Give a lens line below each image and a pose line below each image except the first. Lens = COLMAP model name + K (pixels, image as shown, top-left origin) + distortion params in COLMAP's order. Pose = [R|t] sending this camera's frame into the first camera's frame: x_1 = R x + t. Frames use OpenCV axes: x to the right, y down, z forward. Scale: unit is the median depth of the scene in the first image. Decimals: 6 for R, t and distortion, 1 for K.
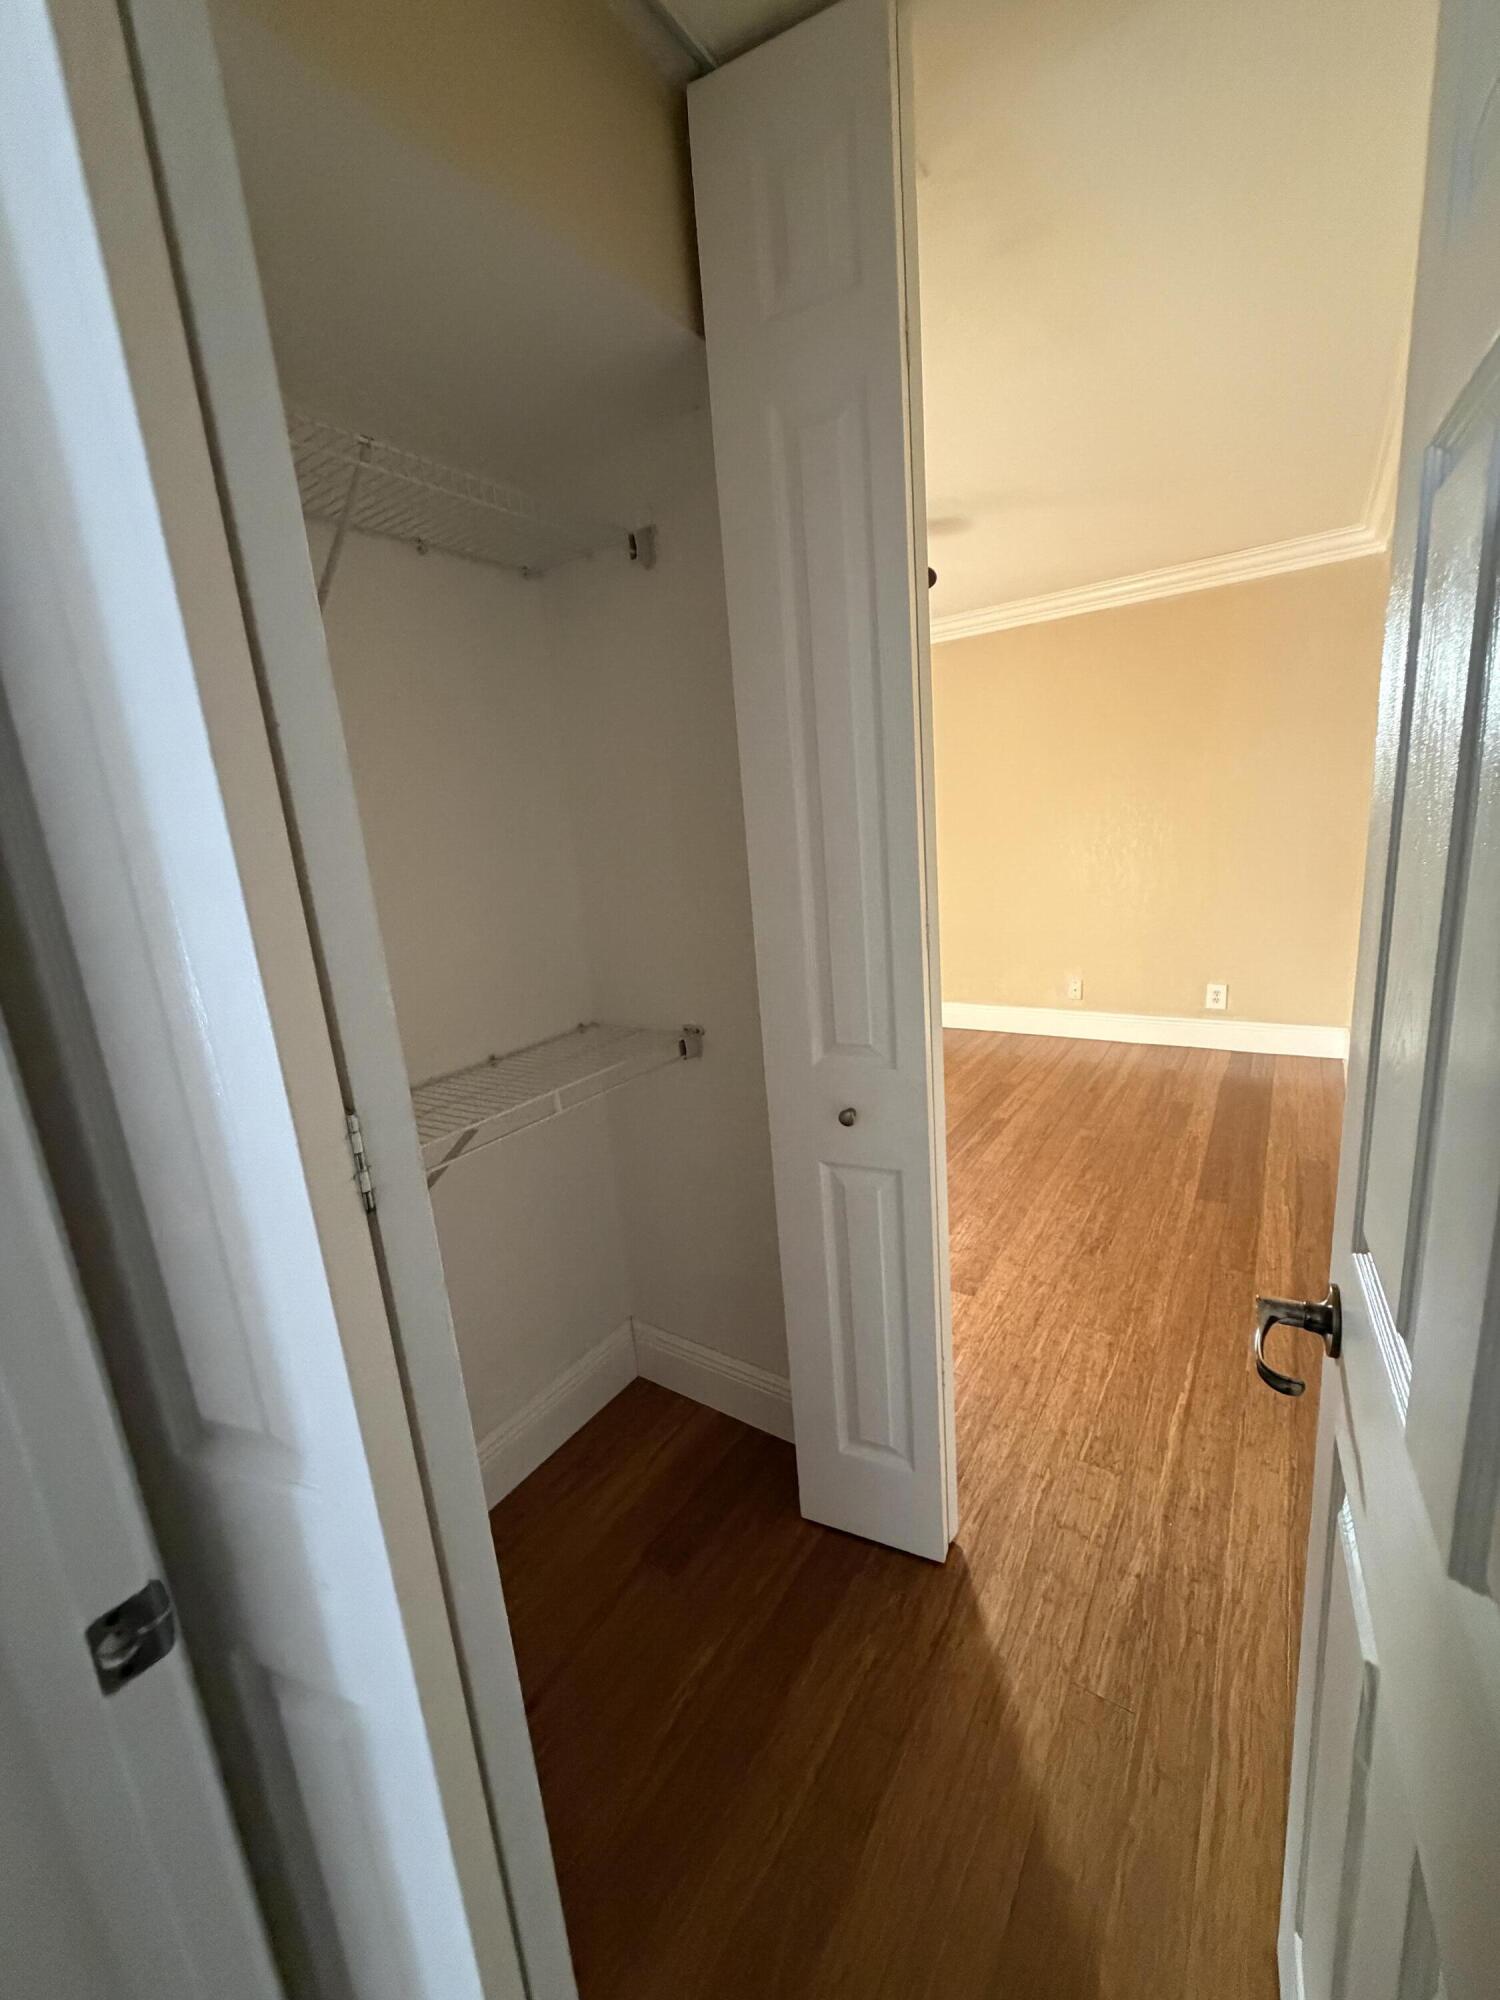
lens RADIAL K [[792.0, 0, 755.8], [0, 792.0, 994.2], [0, 0, 1]] dist [-0.000437, -0.000070]
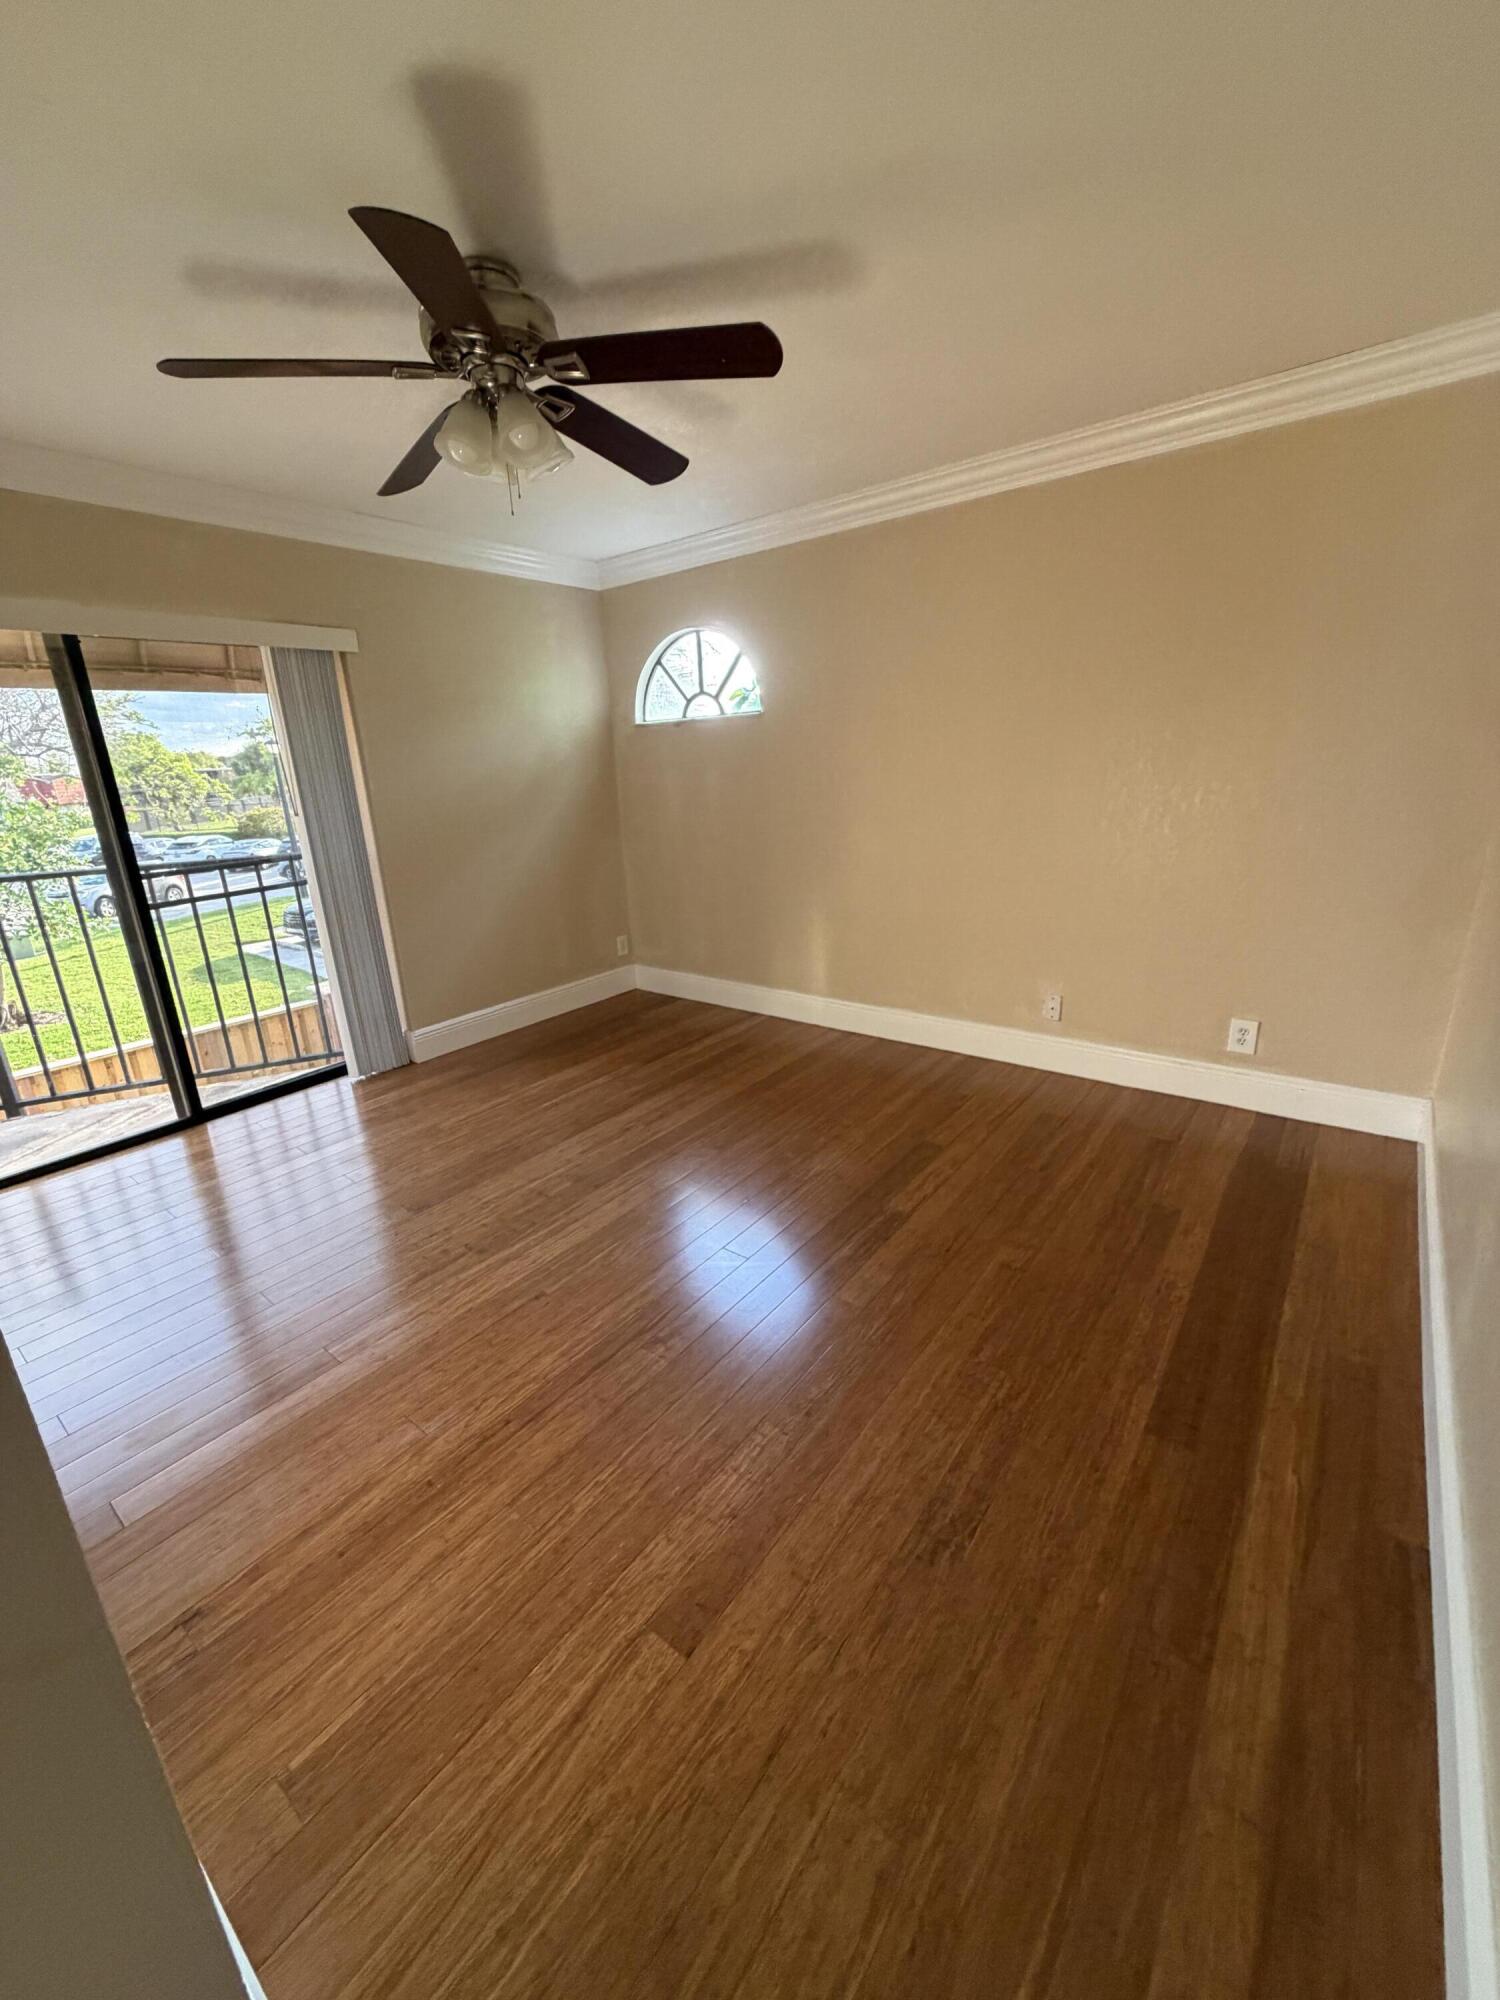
lens RADIAL K [[792.0, 0, 755.8], [0, 792.0, 994.2], [0, 0, 1]] dist [-0.000437, -0.000070]
pose [[0.997245, 0.051369, -0.053511, 0.230692], [-0.046997, 0.995688, 0.079984, -0.091150], [0.057389, -0.077249, 0.995359, 0.341385]]
